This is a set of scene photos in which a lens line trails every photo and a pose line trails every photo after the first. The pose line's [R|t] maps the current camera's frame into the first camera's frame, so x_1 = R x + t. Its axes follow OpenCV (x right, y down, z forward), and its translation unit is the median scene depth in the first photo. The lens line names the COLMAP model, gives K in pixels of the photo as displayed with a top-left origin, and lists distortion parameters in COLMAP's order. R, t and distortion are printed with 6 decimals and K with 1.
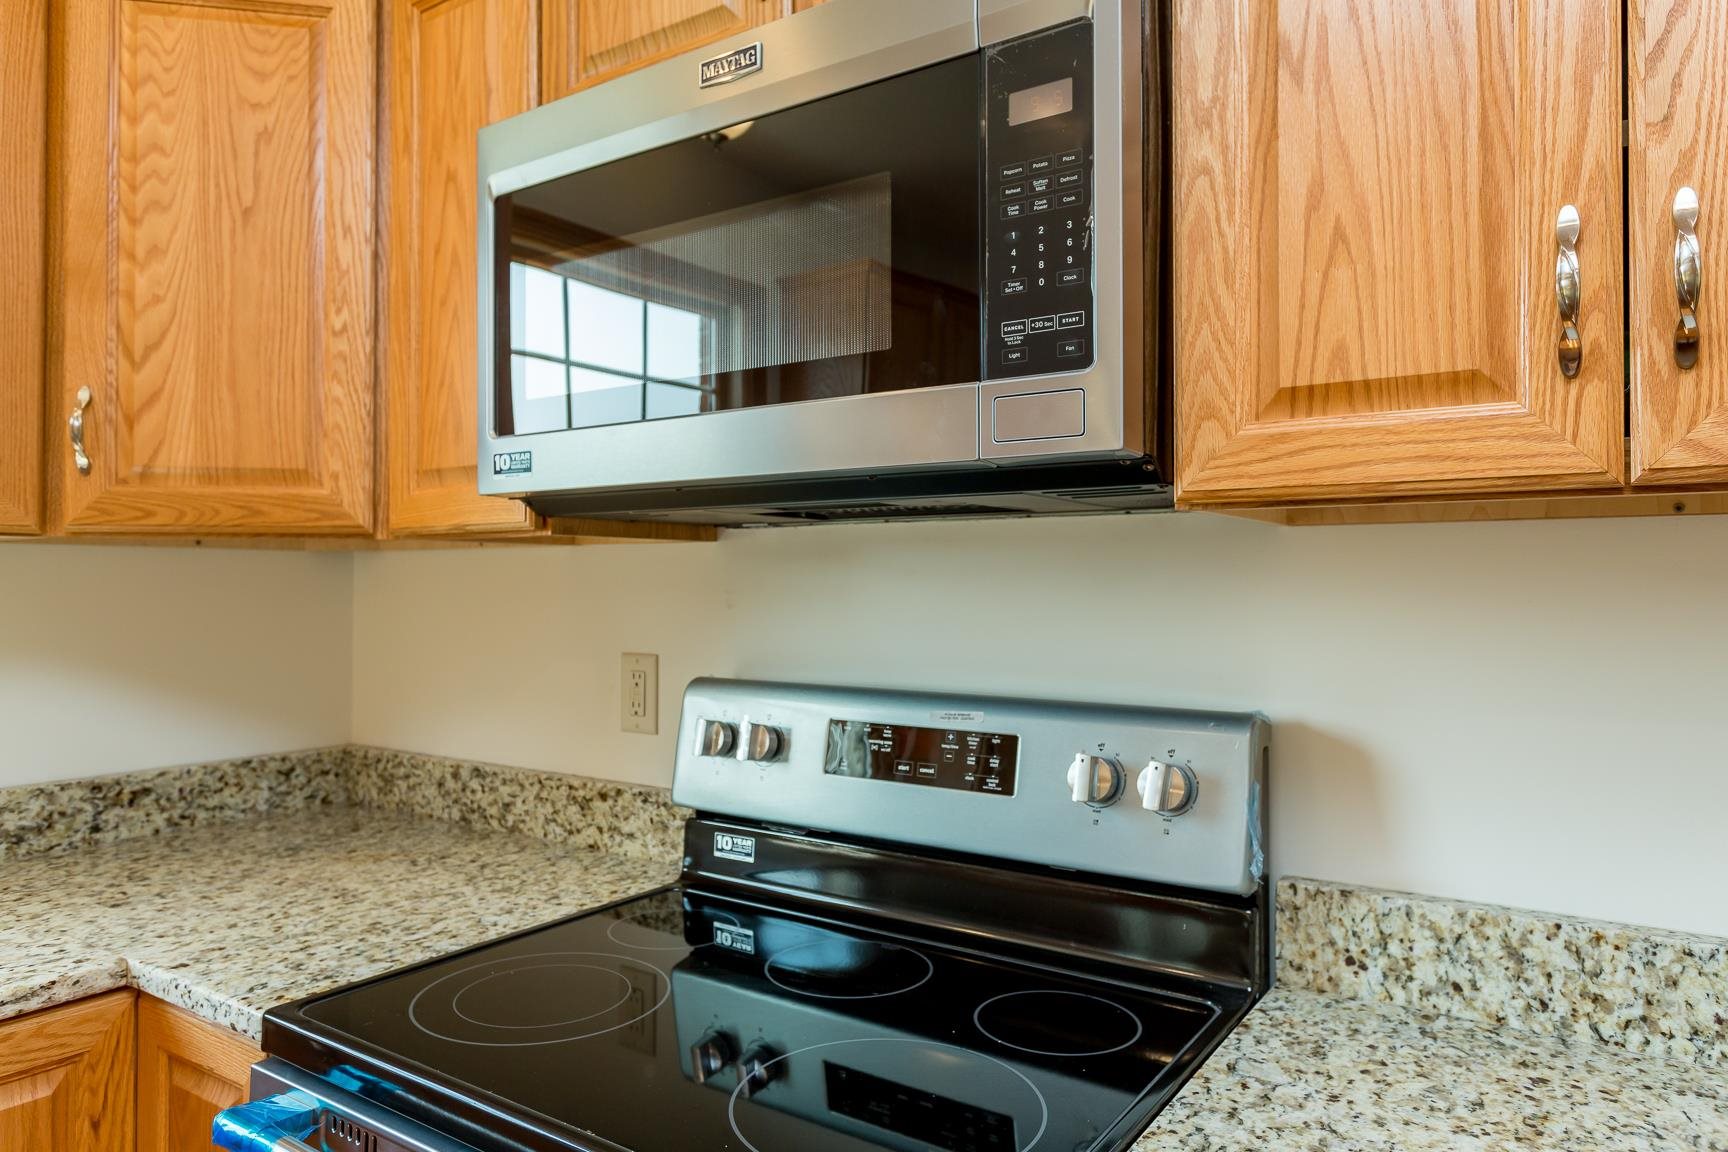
lens RADIAL K [[1159.1, 0, 846.5], [0, 1159.1, 570.1], [0, 0, 1]] dist [-0.020748, -0.000744]
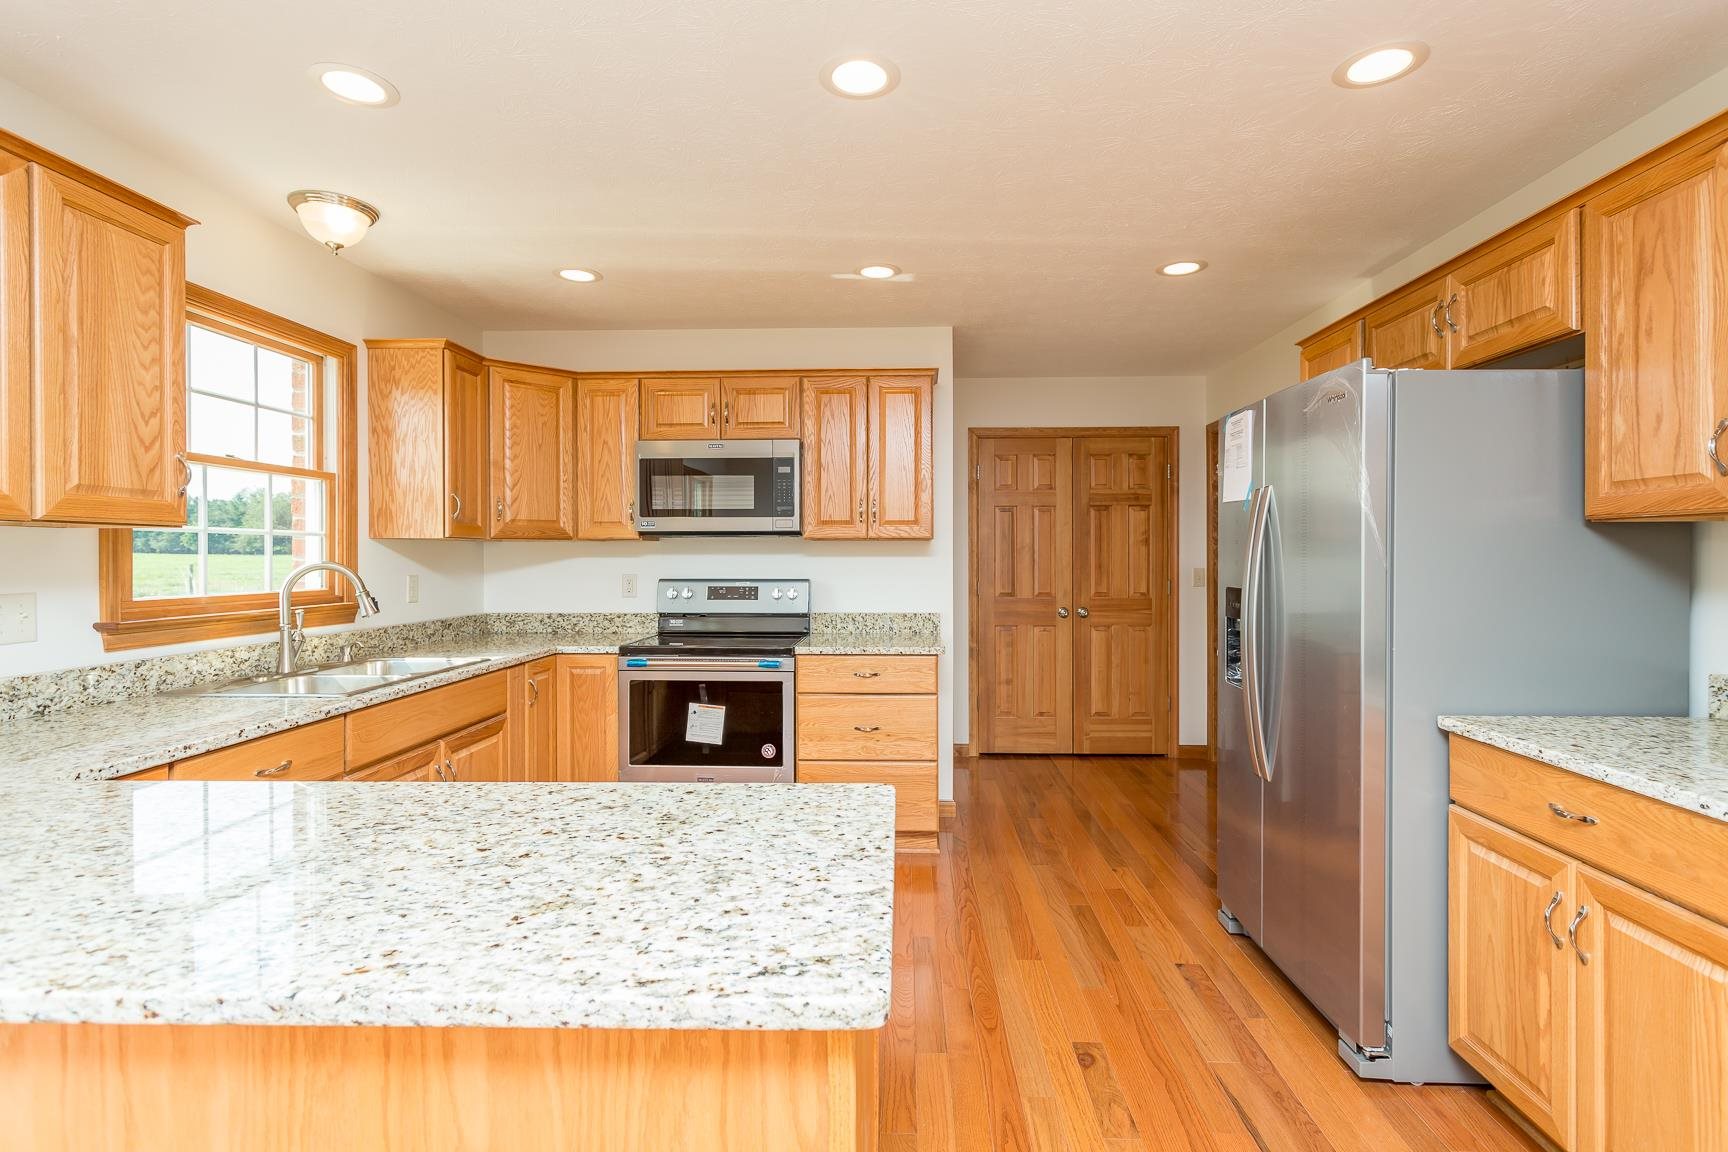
lens RADIAL K [[842.1, 0, 871.3], [0, 842.1, 559.0], [0, 0, 1]] dist [-0.000075, 0.002086]
pose [[0.842637, 0.004337, 0.538464, -1.066134], [-0.004554, 0.999989, -0.000928, 0.029065], [-0.538462, -0.001671, 0.842648, -1.717268]]
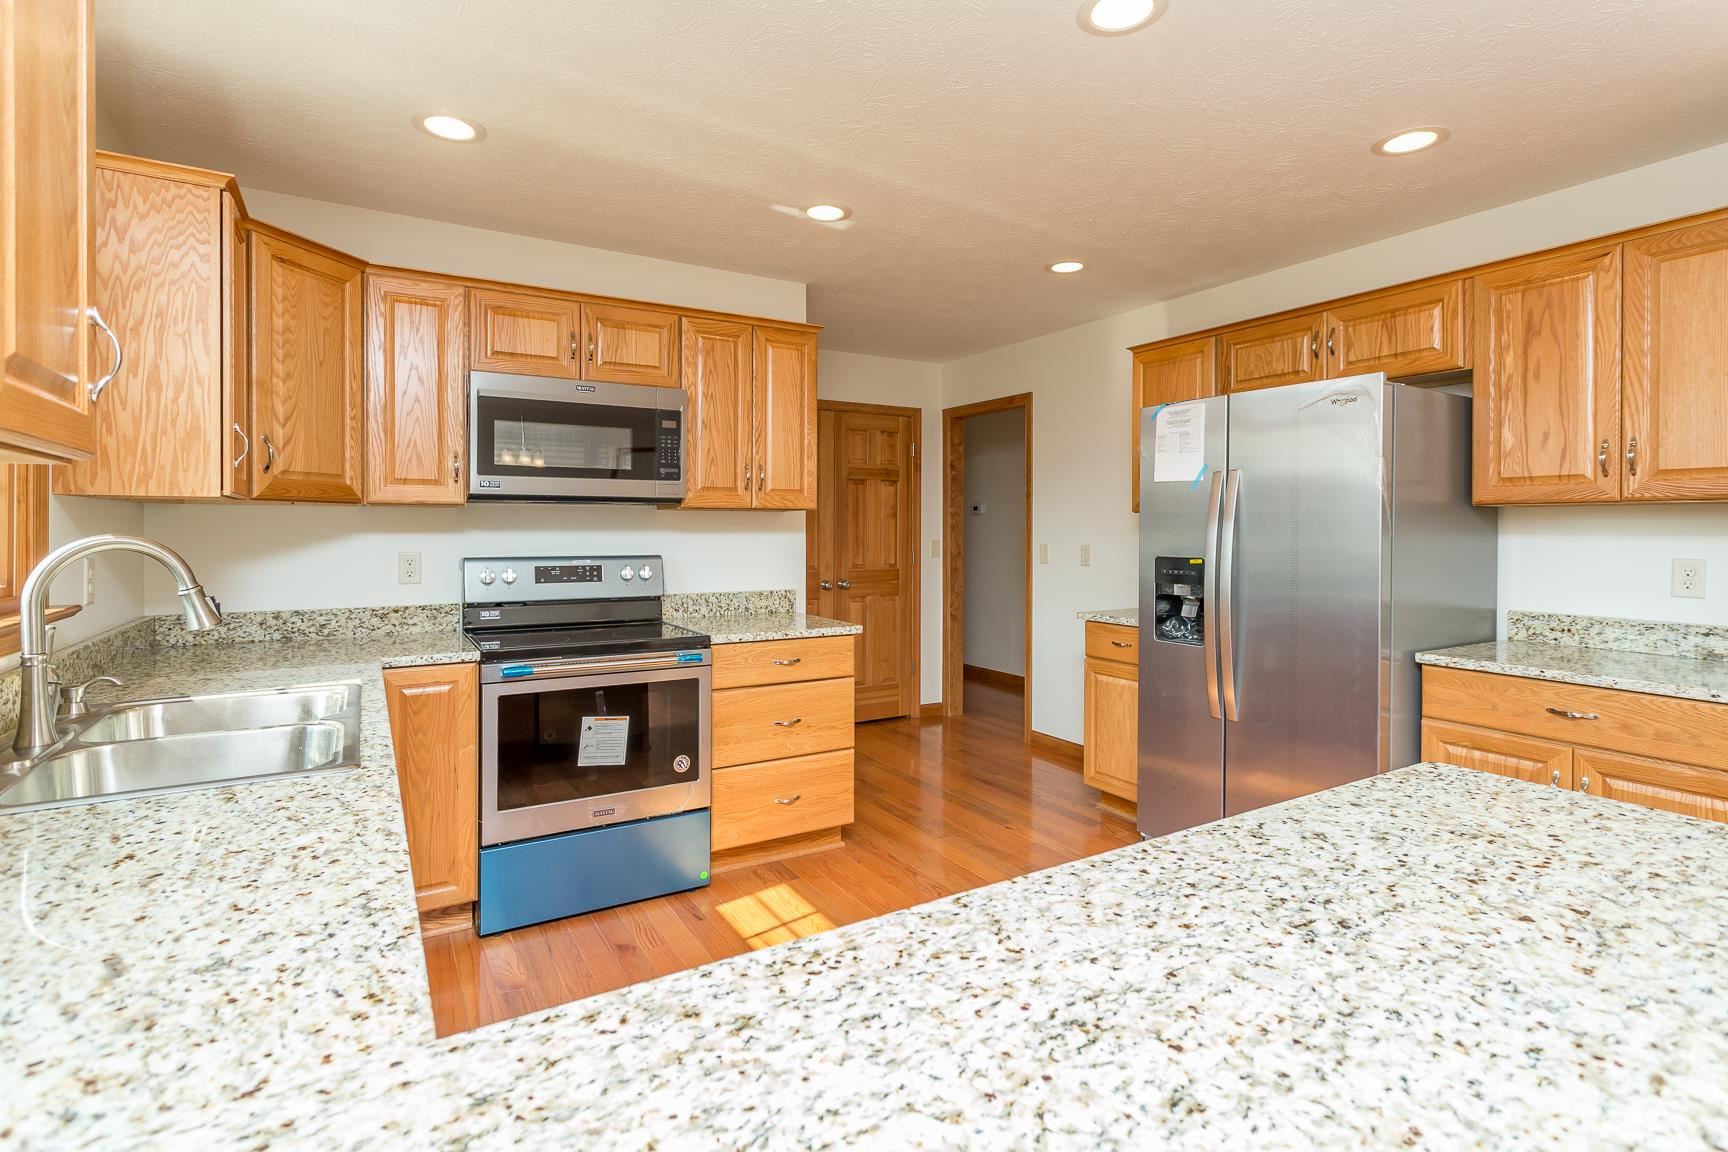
lens RADIAL K [[842.1, 0, 846.3], [0, 842.1, 533.3], [0, 0, 1]] dist [-0.000075, 0.002086]
pose [[0.414276, 0.002881, 0.910147, -1.668771], [-0.004697, 0.999988, -0.001027, 0.033035], [-0.910139, -0.003850, 0.414285, -0.698137]]
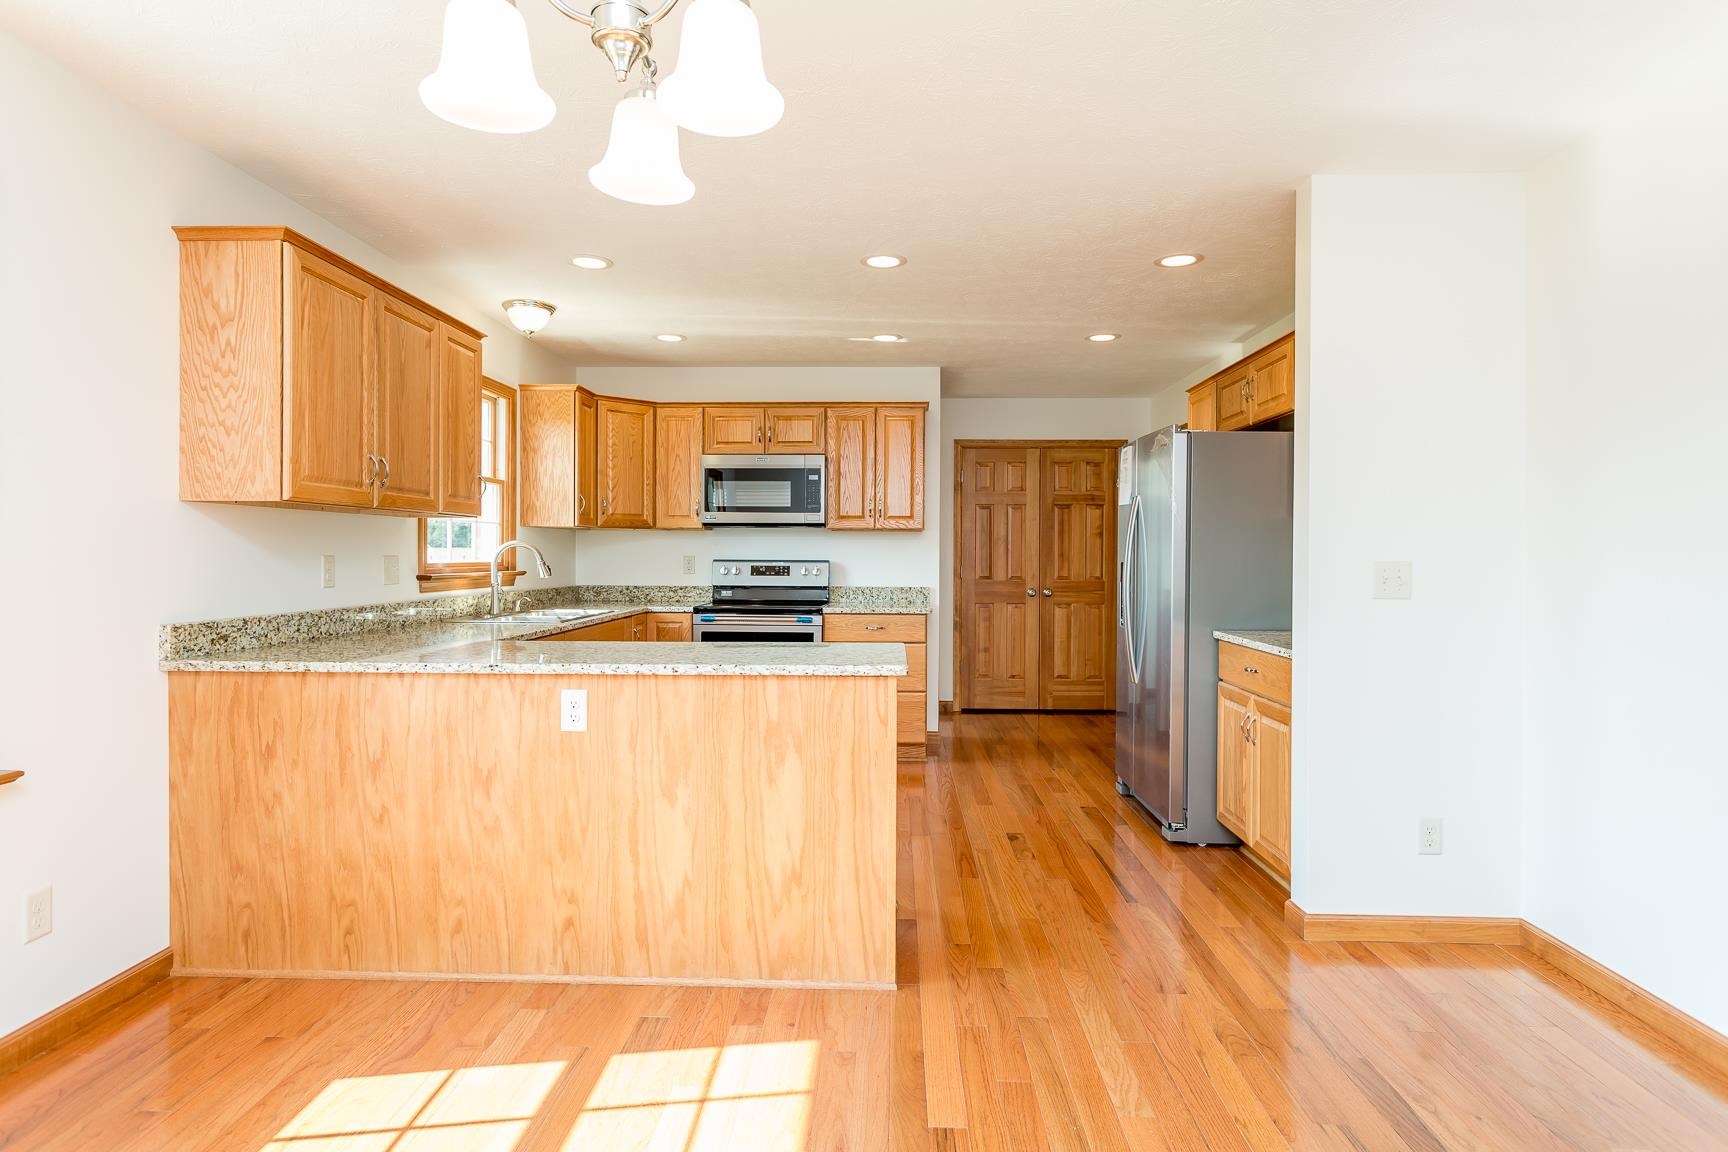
lens RADIAL K [[953.5, 0, 851.8], [0, 953.5, 558.6], [0, 0, 1]] dist [0.000760, -0.000513]
pose [[0.844456, 0.009905, 0.535534, -1.863170], [-0.011510, 0.999934, -0.000344, 0.087016], [-0.535501, -0.005873, 0.844514, -2.791404]]
